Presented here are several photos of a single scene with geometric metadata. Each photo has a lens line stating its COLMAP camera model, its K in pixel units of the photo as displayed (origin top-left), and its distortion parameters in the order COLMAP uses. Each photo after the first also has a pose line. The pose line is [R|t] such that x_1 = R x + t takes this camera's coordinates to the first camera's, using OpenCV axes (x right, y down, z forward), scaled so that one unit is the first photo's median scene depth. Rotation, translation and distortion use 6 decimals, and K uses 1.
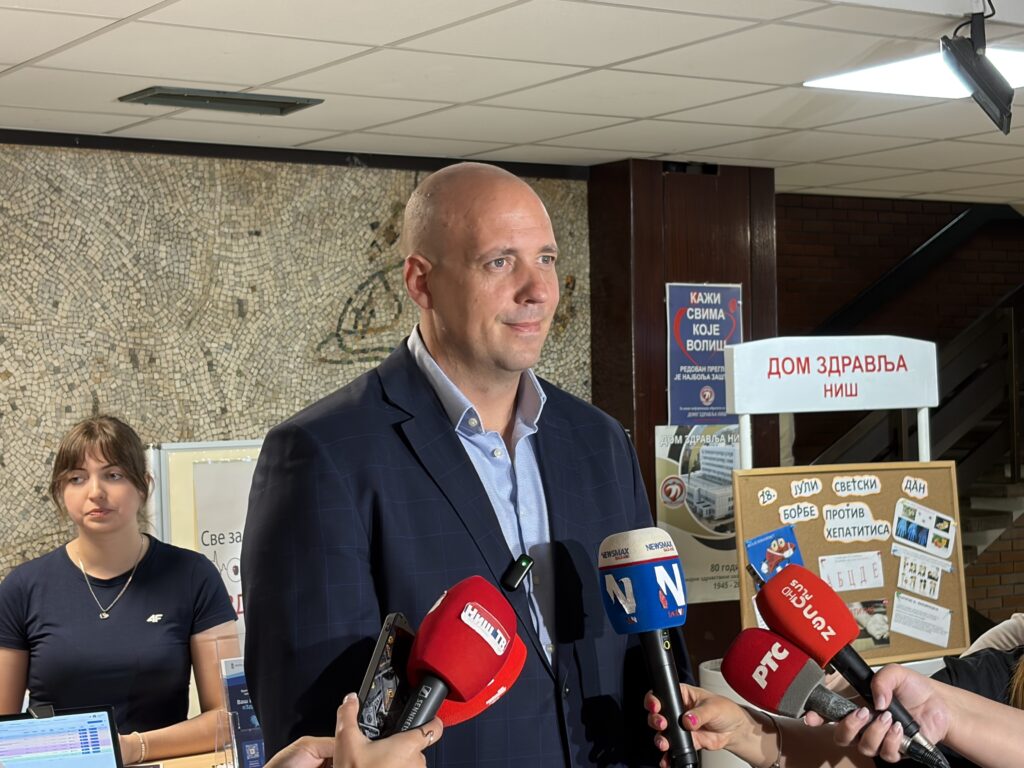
lens RADIAL K [[1970.2, 0, 512.0], [0, 1970.2, 384.0], [0, 0, 1]] dist [0.295764, -1.381614]
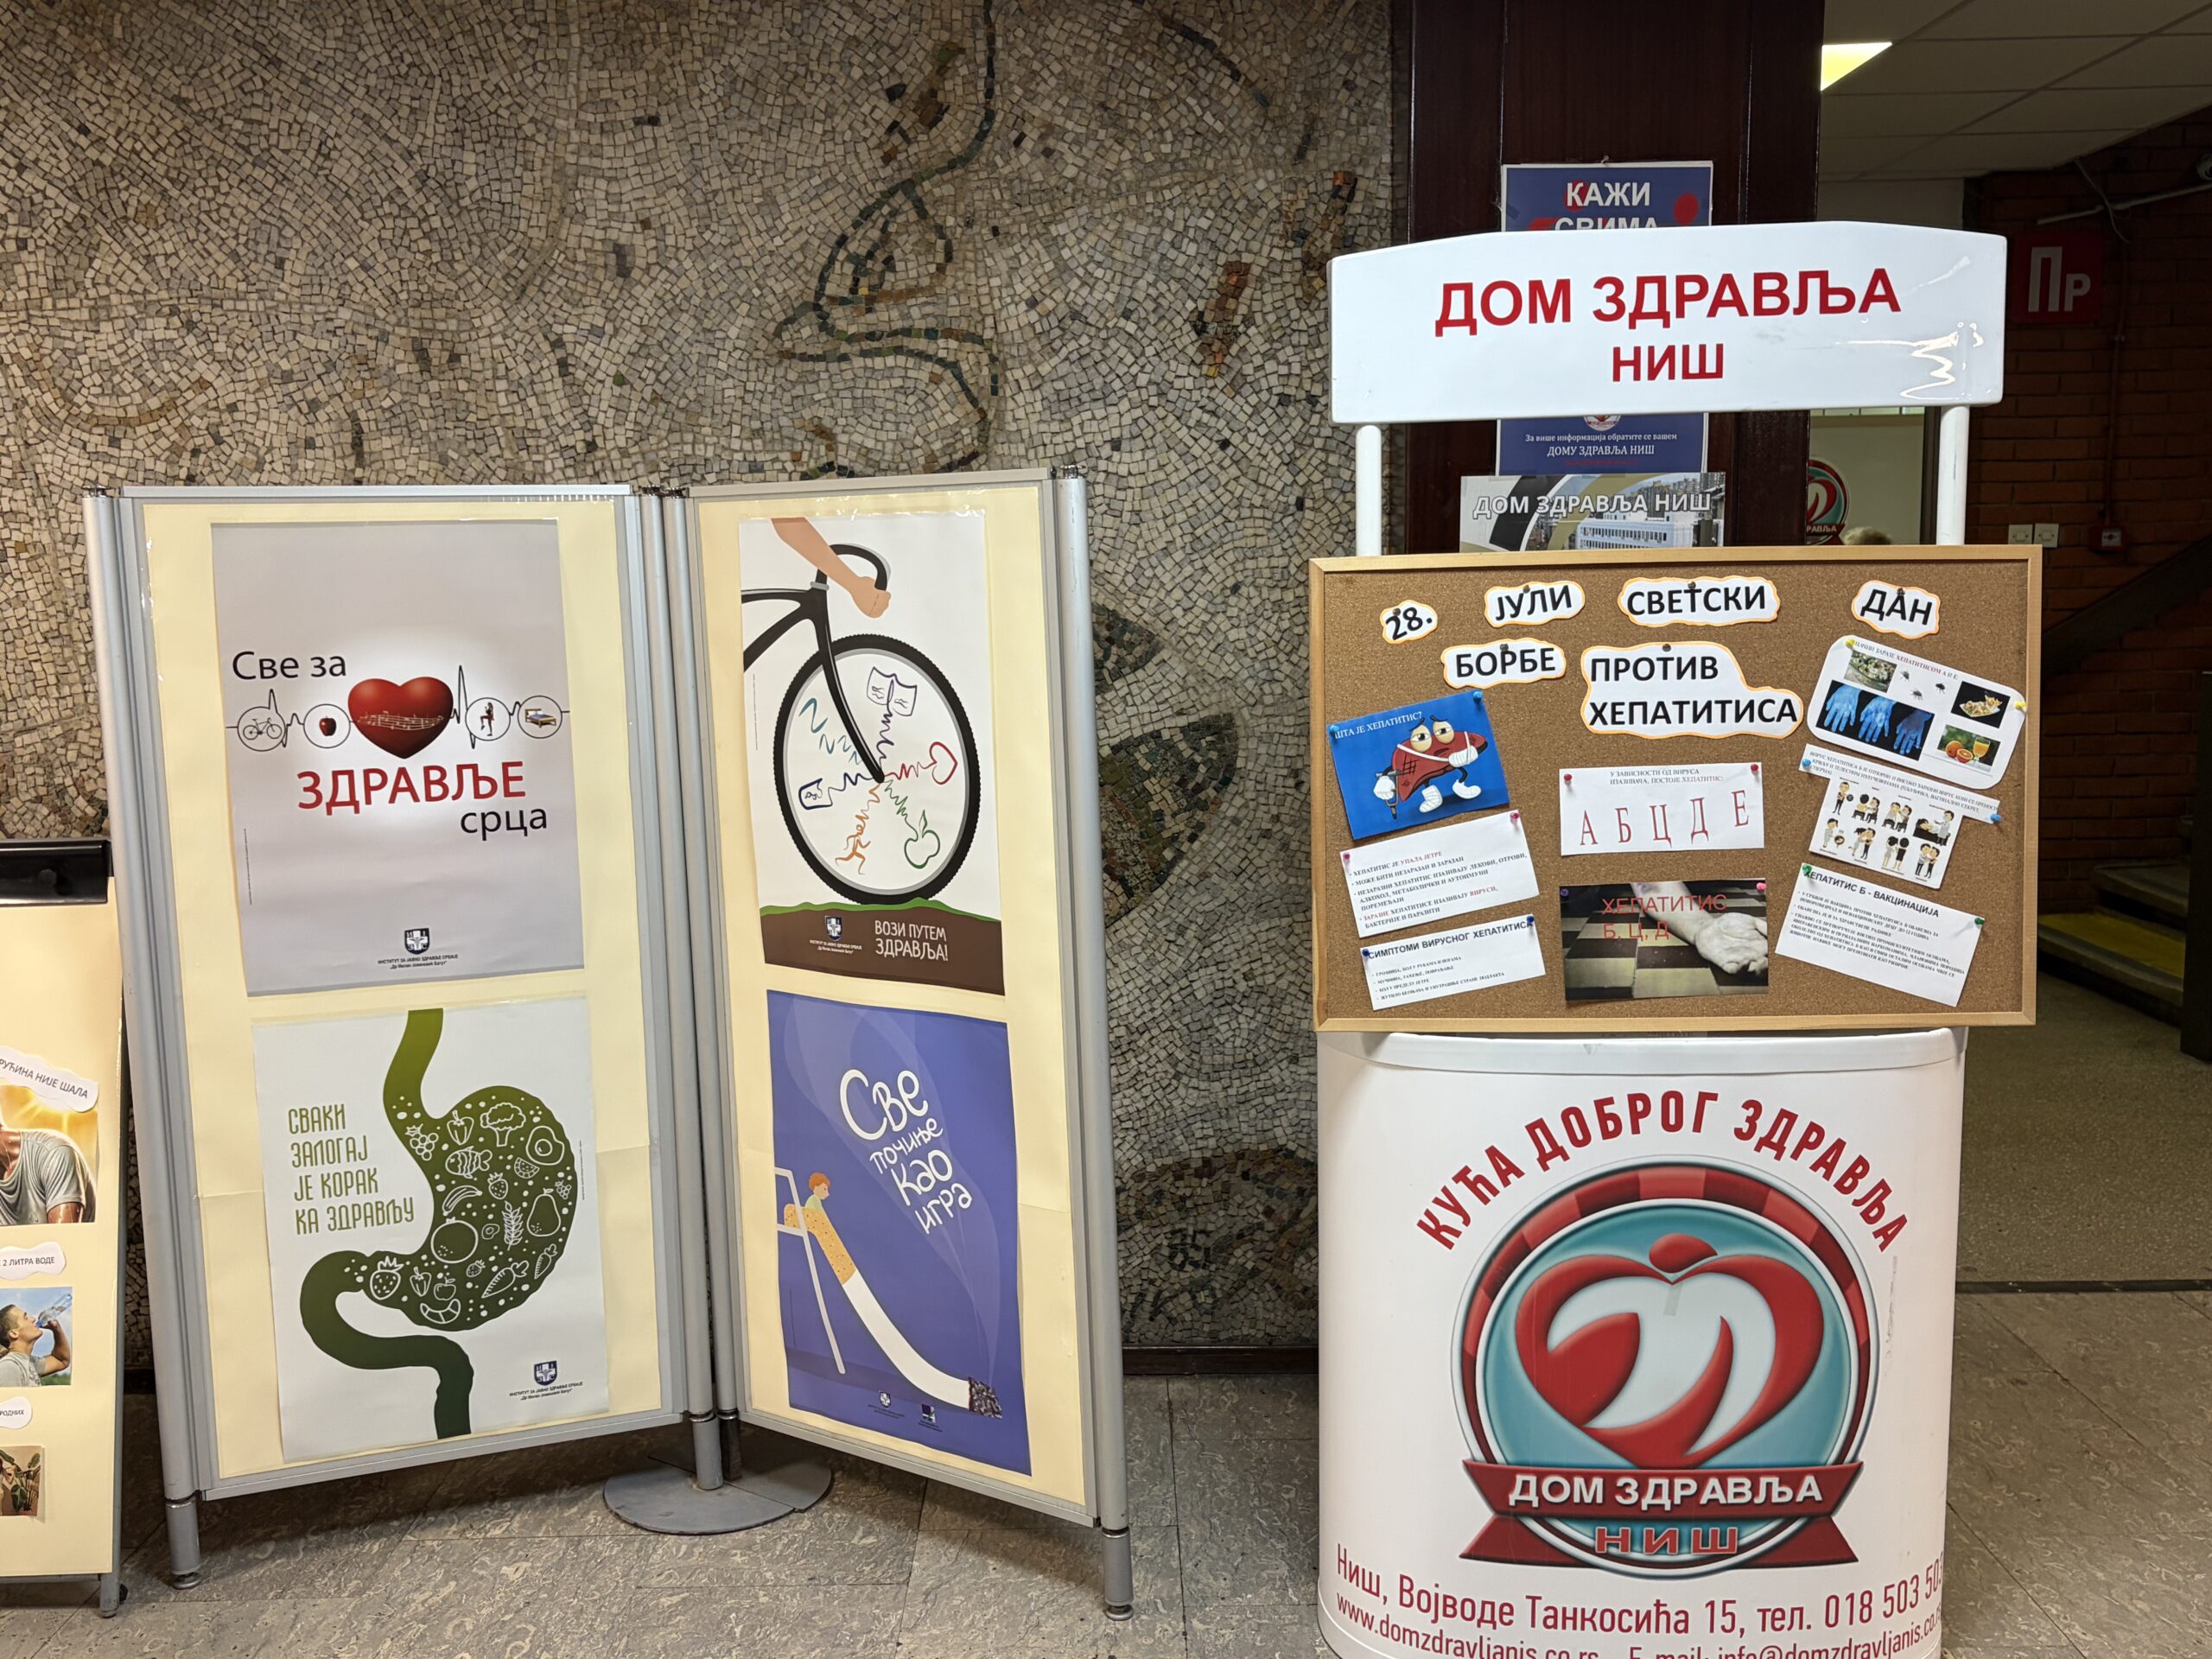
lens RADIAL K [[2038.3, 0, 1090.4], [0, 2038.3, 838.6], [0, 0, 1]] dist [0.019758, 0.011732]
pose [[0.825247, 0.084821, -0.558366, 0.307374], [0.005396, 0.987428, 0.157975, 0.032214], [0.564746, -0.133382, 0.814415, 0.577755]]
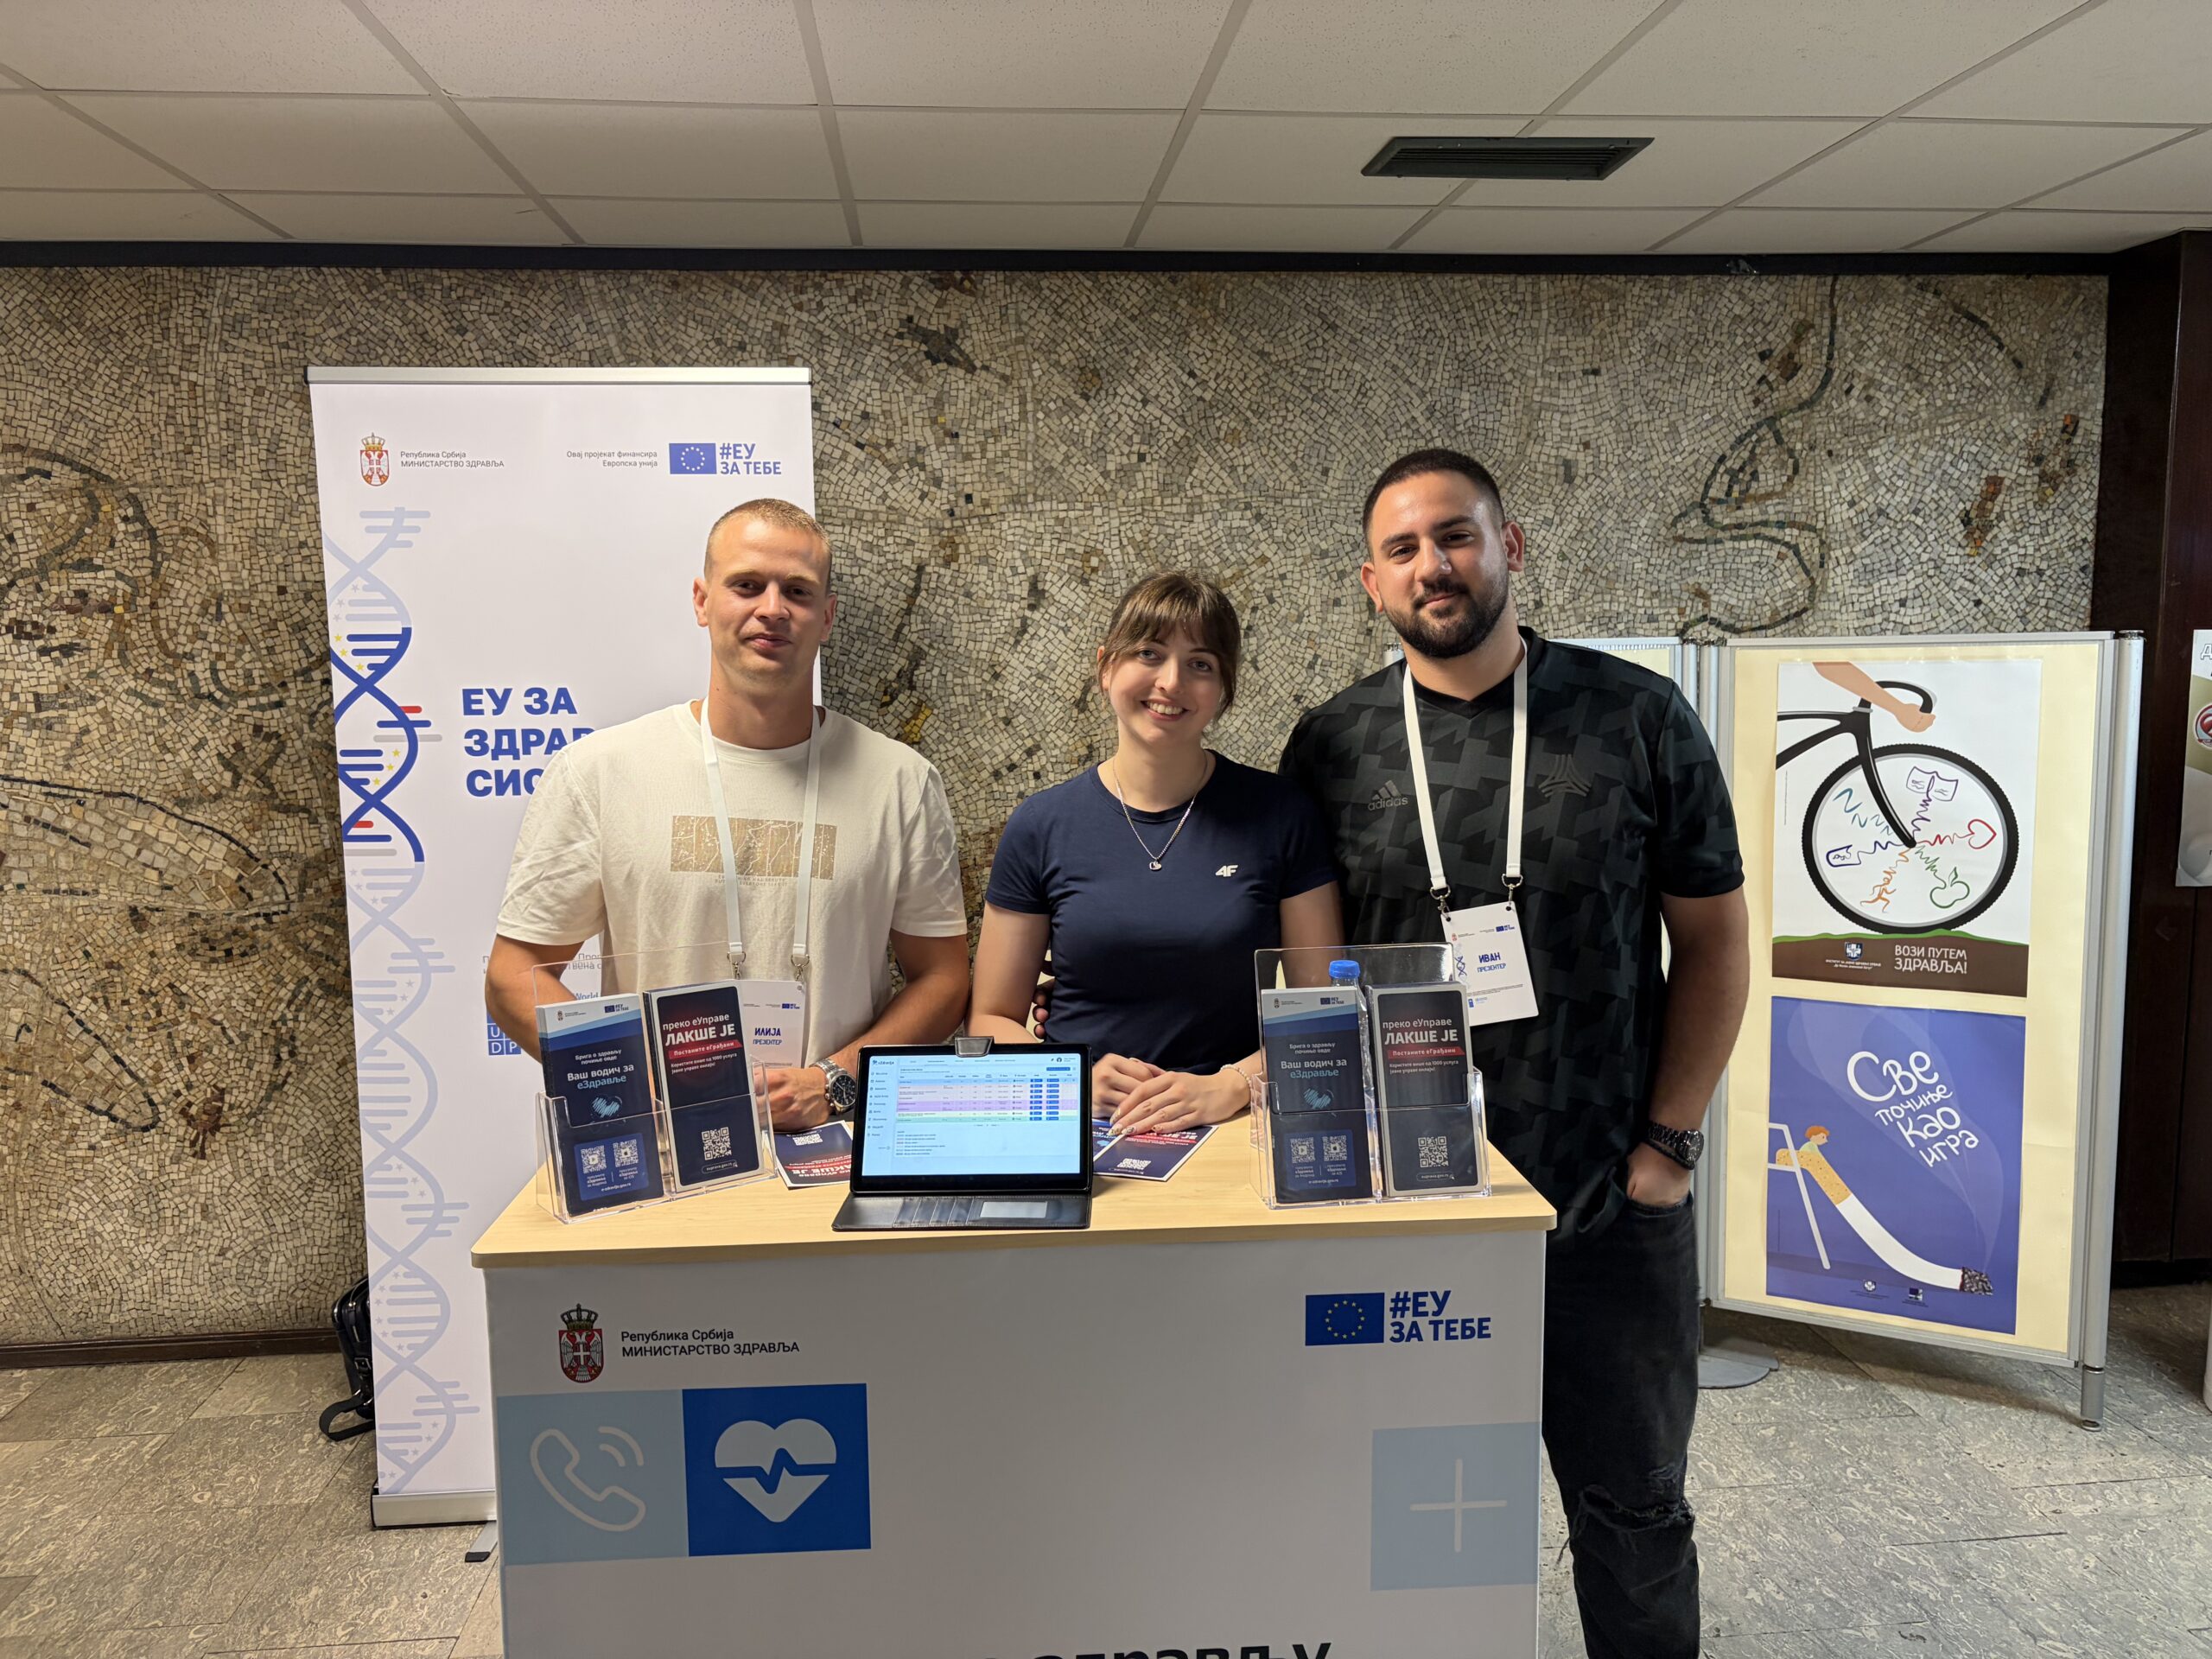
lens RADIAL K [[1673.4, 0, 1104.1], [0, 1673.4, 835.6], [0, 0, 1]] dist [0.015645, 0.011251]
pose [[0.875470, 0.065394, -0.478828, 0.028202], [-0.000426, 0.990907, 0.134550, 0.014705], [0.483273, -0.117591, 0.867537, 0.321955]]
